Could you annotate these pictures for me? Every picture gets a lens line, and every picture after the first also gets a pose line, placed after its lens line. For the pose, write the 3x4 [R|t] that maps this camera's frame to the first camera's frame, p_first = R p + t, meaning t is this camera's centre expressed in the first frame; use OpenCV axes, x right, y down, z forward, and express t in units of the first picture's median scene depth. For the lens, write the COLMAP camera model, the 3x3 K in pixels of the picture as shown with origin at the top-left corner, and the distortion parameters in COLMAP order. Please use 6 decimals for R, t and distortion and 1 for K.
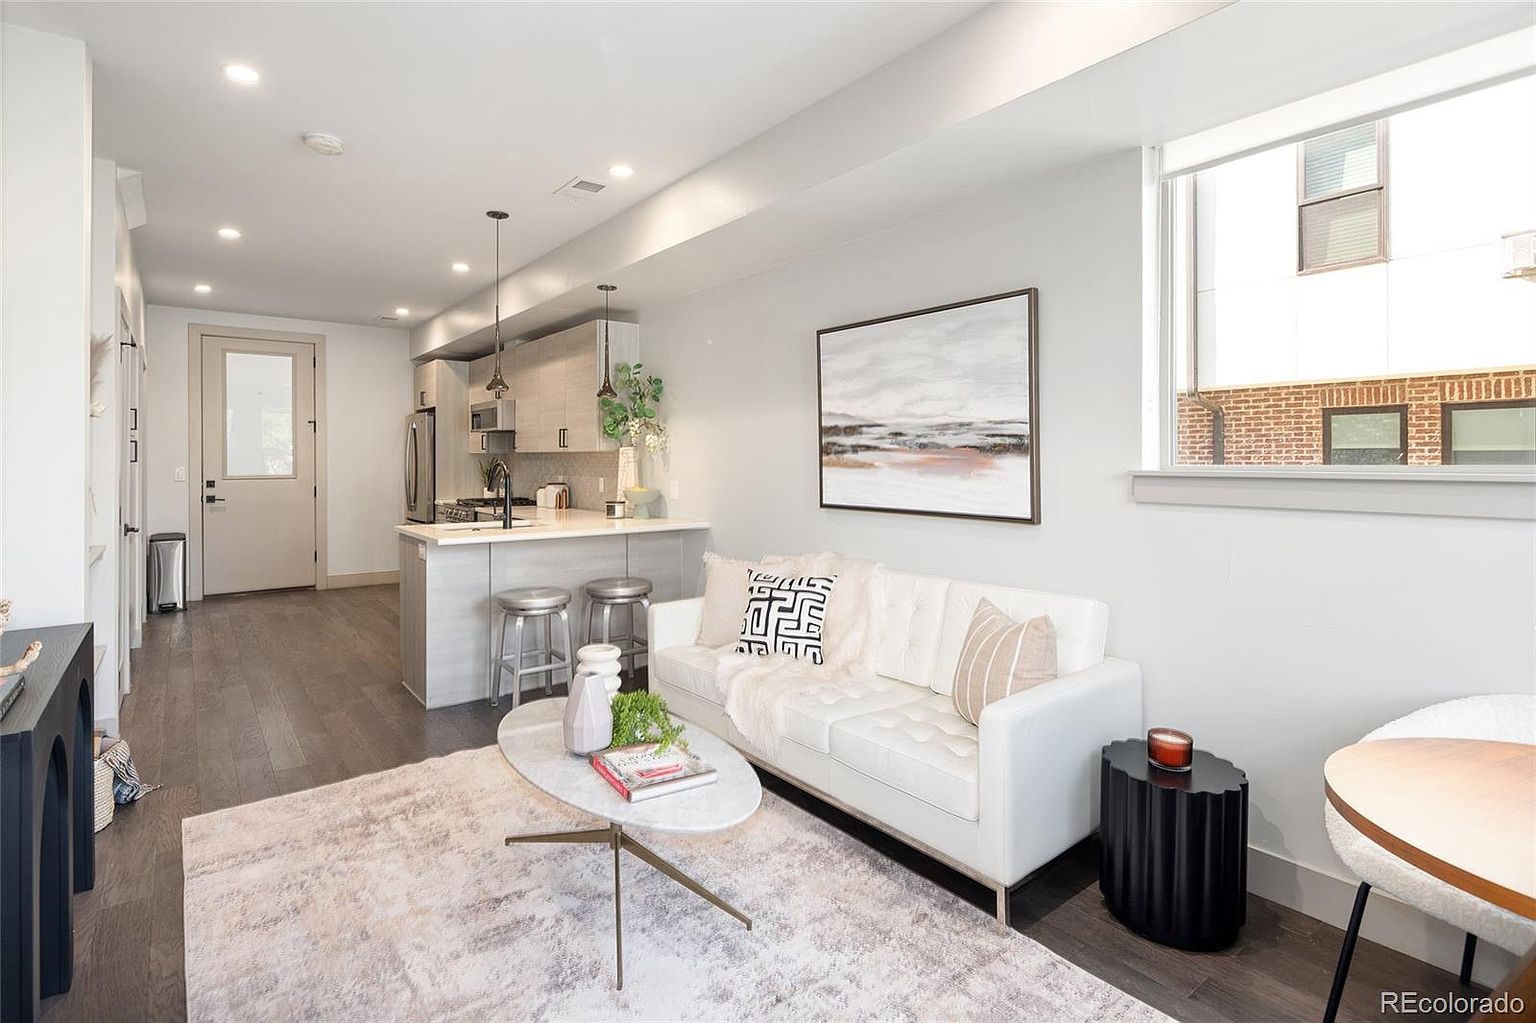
lens RADIAL K [[697.2, 0, 747.0], [0, 697.2, 461.7], [0, 0, 1]] dist [0.000341, -0.001371]
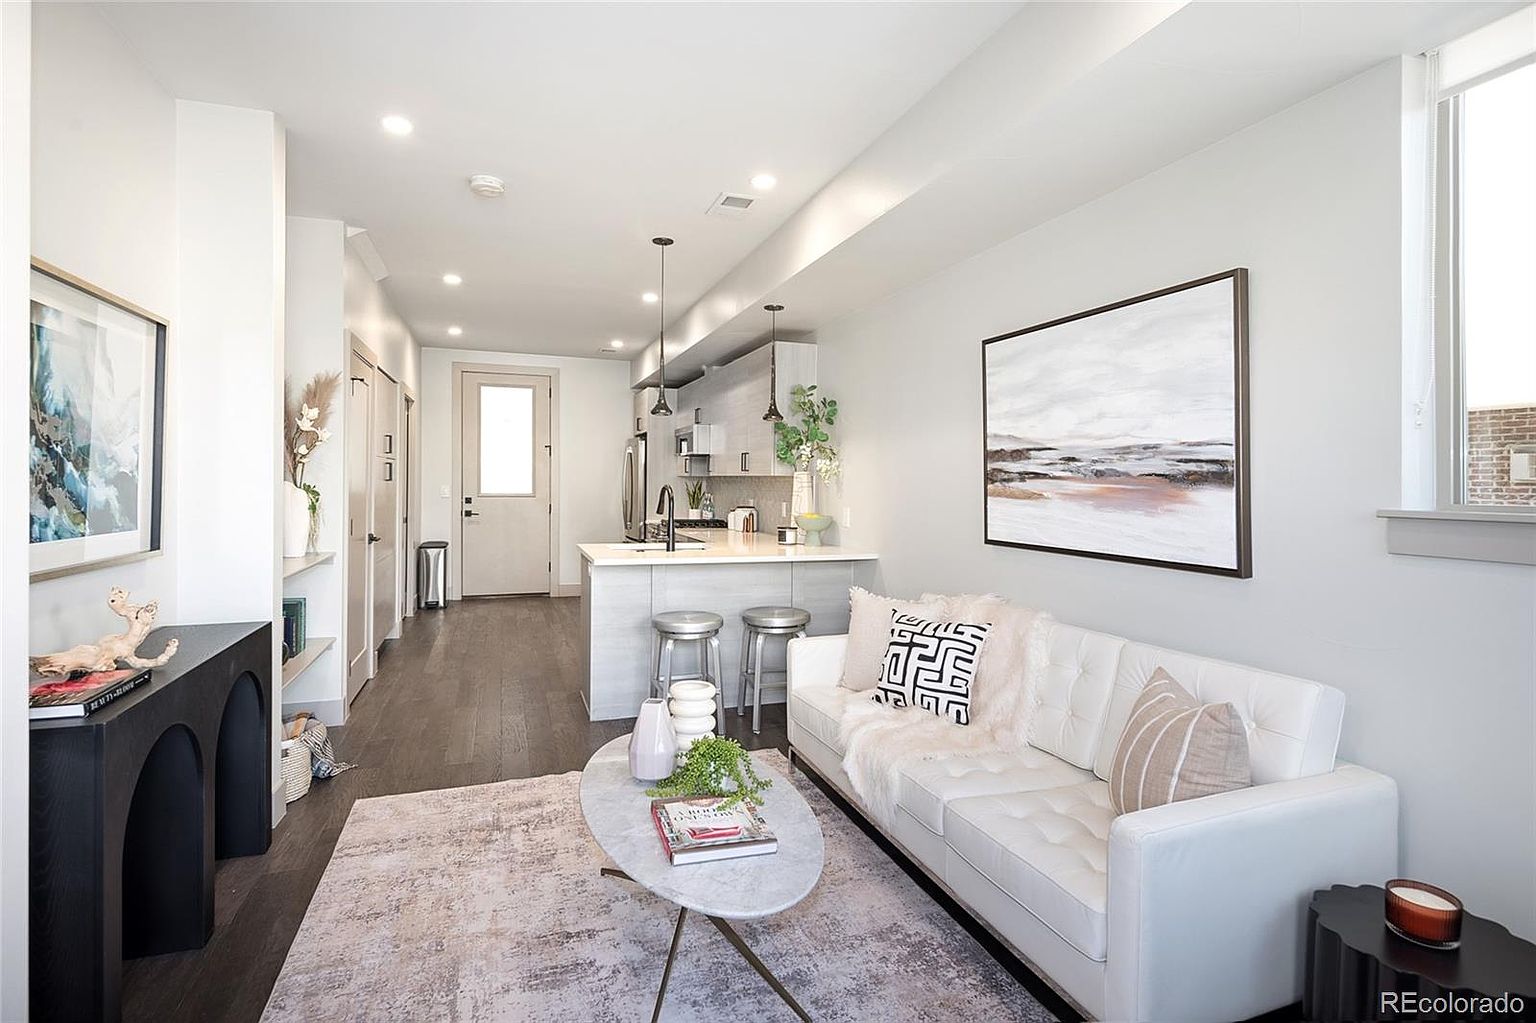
lens RADIAL K [[698.0, 0, 776.6], [0, 698.0, 492.8], [0, 0, 1]] dist [0.000938, 0.000071]
pose [[0.955831, 0.017151, -0.293416, 0.130740], [-0.014152, 0.999824, 0.012342, -0.005022], [0.293576, -0.007645, 0.955905, 0.102176]]
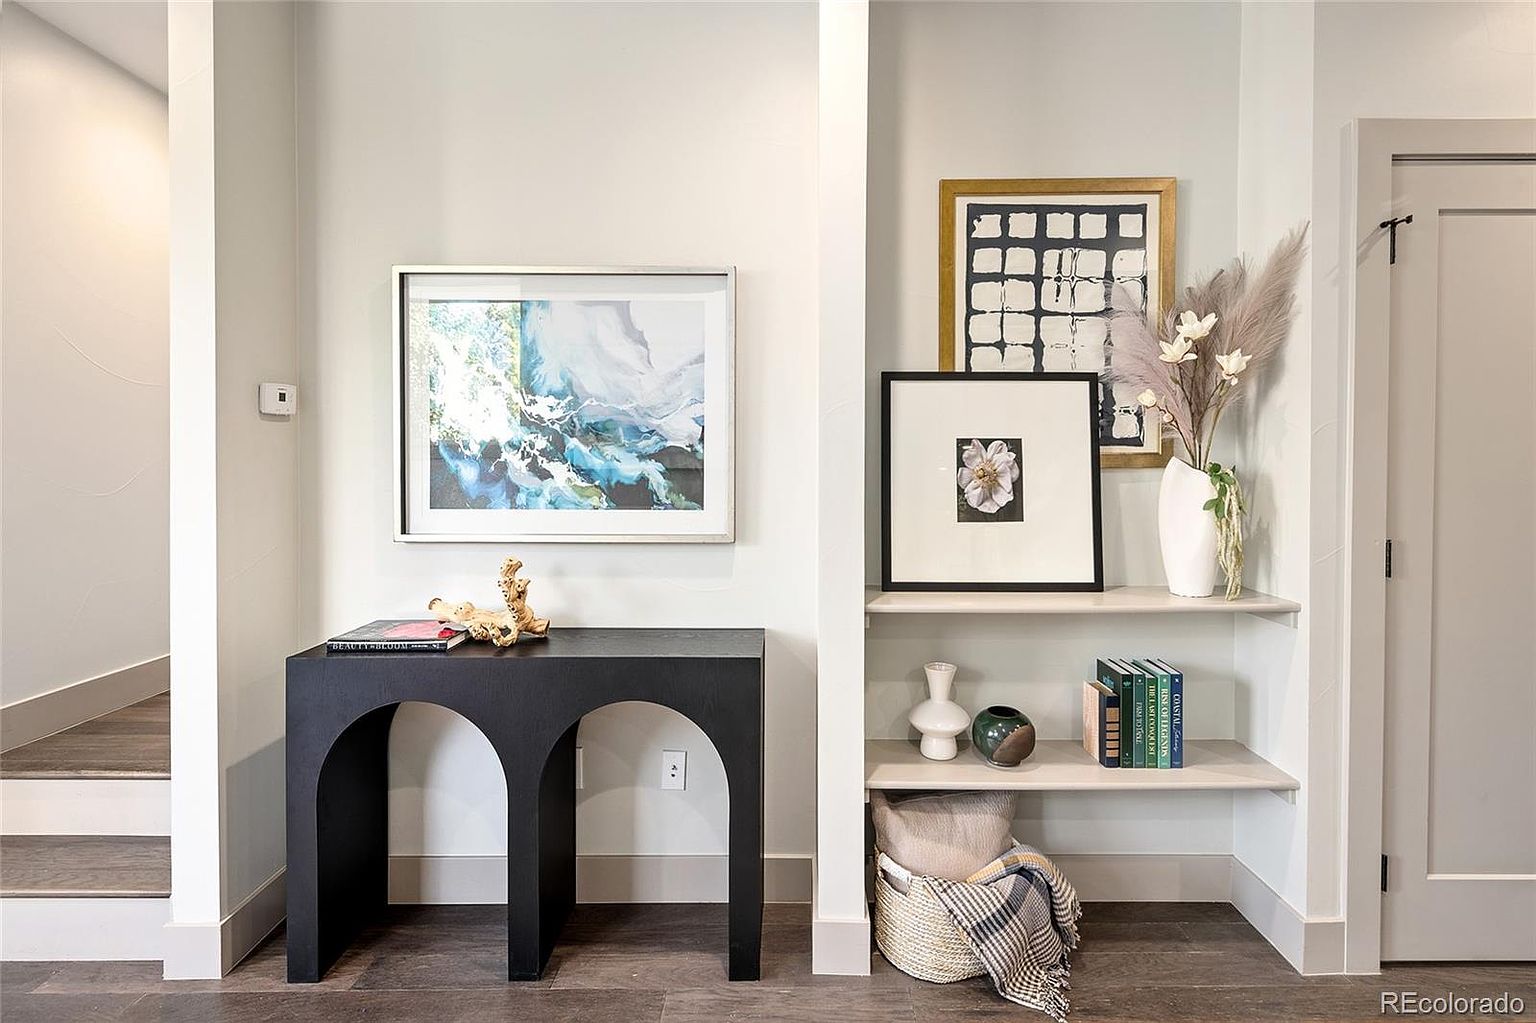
lens RADIAL K [[734.2, 0, 759.1], [0, 734.2, 466.2], [0, 0, 1]] dist [0.008955, -0.010733]
pose [[-0.626119, 0.016205, -0.779559, -0.200697], [-0.000214, 0.999780, 0.020955, -0.003714], [0.779727, 0.013287, -0.625978, 1.041352]]
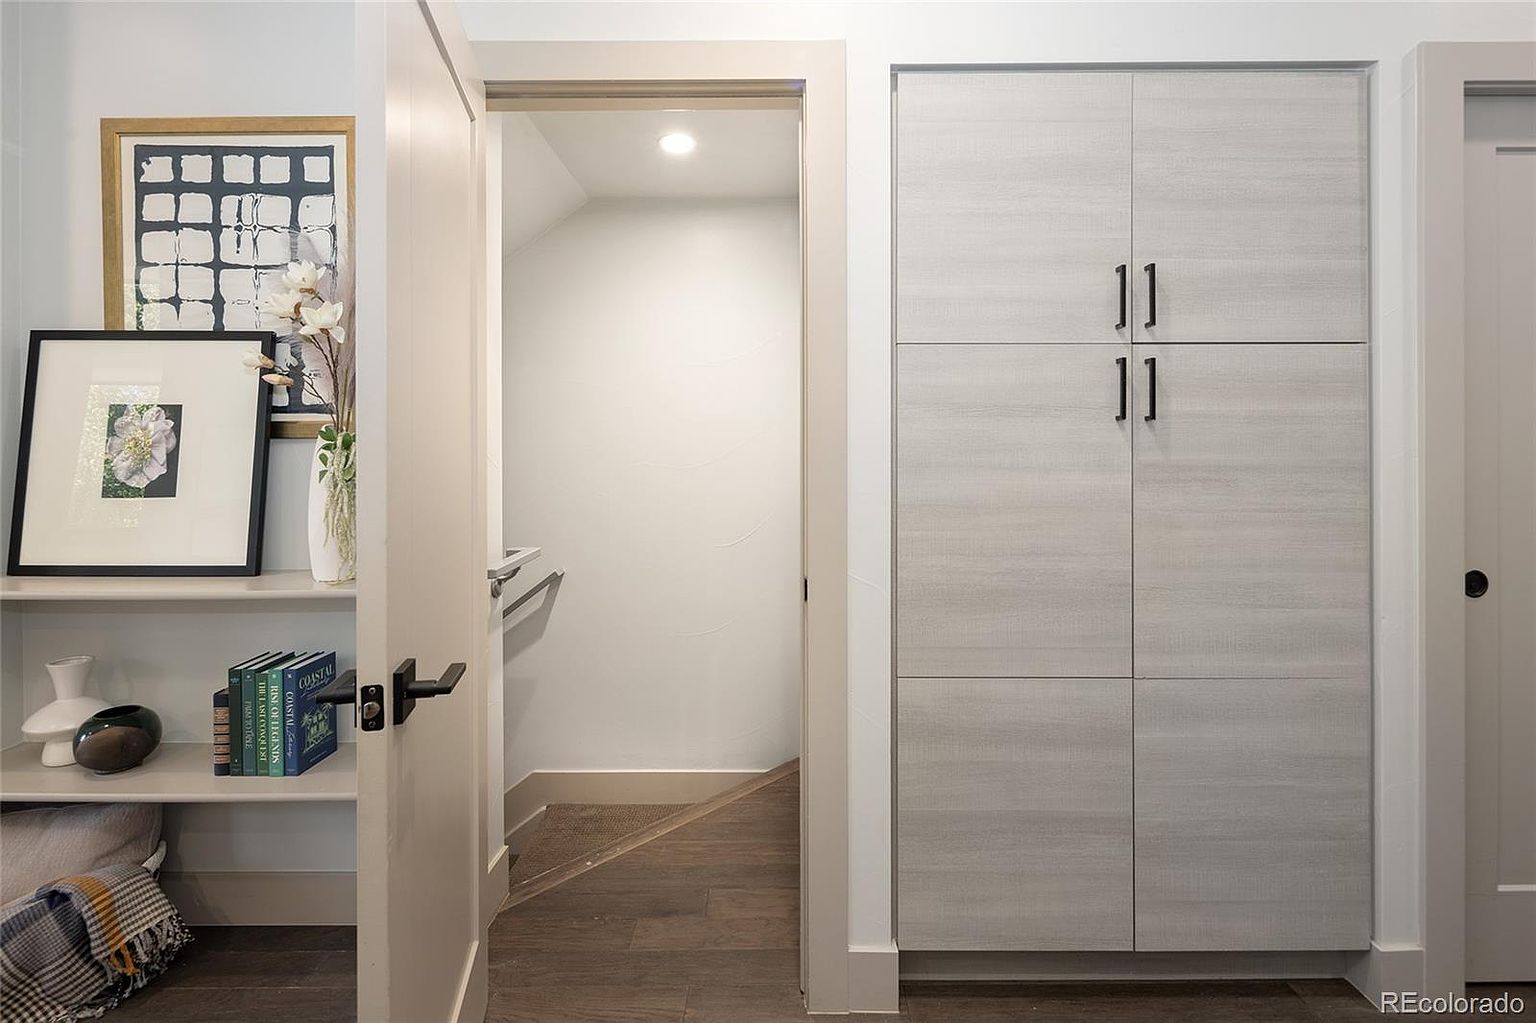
lens RADIAL K [[774.4, 0, 768.7], [0, 774.4, 429.0], [0, 0, 1]] dist [0.003571, 0.000223]
pose [[-0.628546, 0.001612, -0.777771, -0.630768], [-0.001043, 0.999995, 0.002916, 0.001903], [0.777772, 0.002643, -0.628541, 1.523177]]
